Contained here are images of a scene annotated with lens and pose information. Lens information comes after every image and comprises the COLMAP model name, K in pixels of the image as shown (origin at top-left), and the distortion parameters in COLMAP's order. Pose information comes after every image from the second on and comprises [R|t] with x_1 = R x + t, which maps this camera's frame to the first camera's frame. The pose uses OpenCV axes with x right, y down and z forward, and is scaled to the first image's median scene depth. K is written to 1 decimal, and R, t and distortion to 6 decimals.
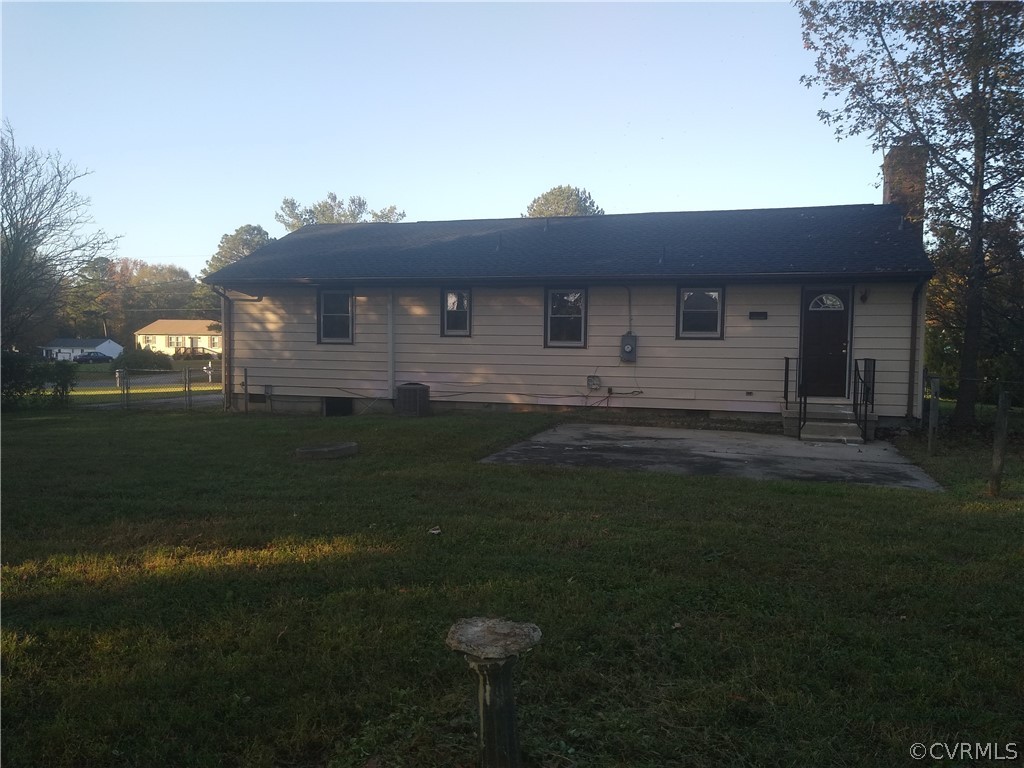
lens RADIAL K [[794.5, 0, 512.0], [0, 794.5, 384.0], [0, 0, 1]] dist [0.084386, -0.145755]
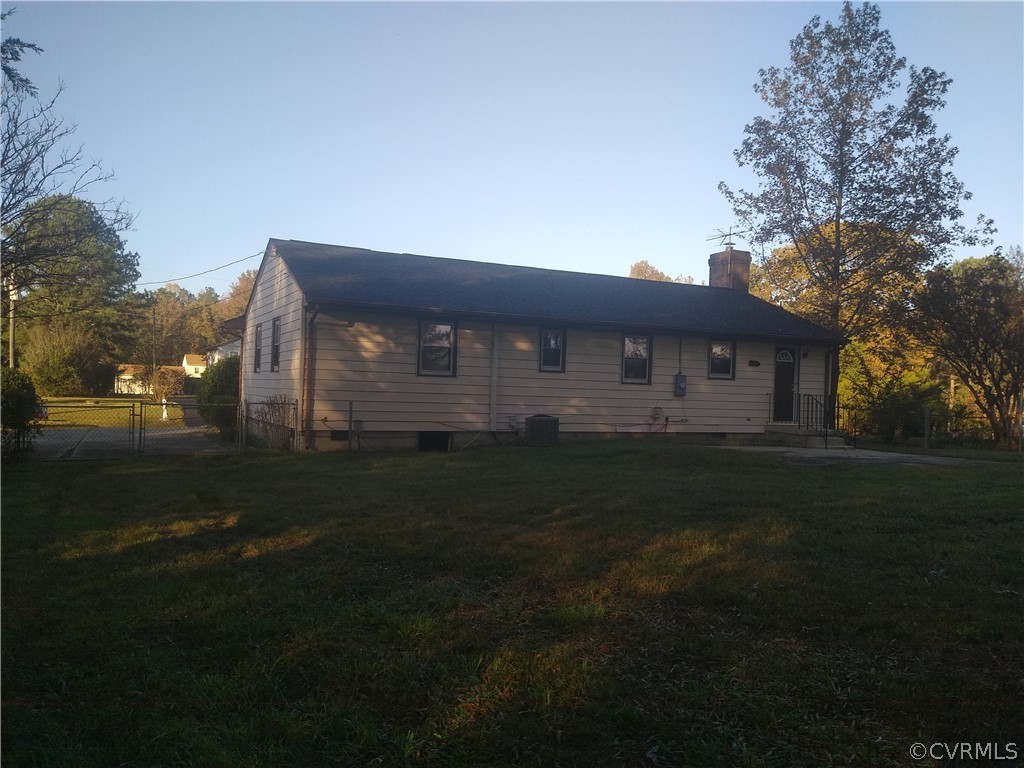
lens RADIAL K [[794.5, 0, 512.0], [0, 794.5, 384.0], [0, 0, 1]] dist [0.084386, -0.145755]
pose [[0.718928, 0.008528, 0.695033, -0.867205], [0.003425, 0.999869, -0.015811, -0.026407], [-0.695076, 0.013748, 0.718804, 0.264384]]
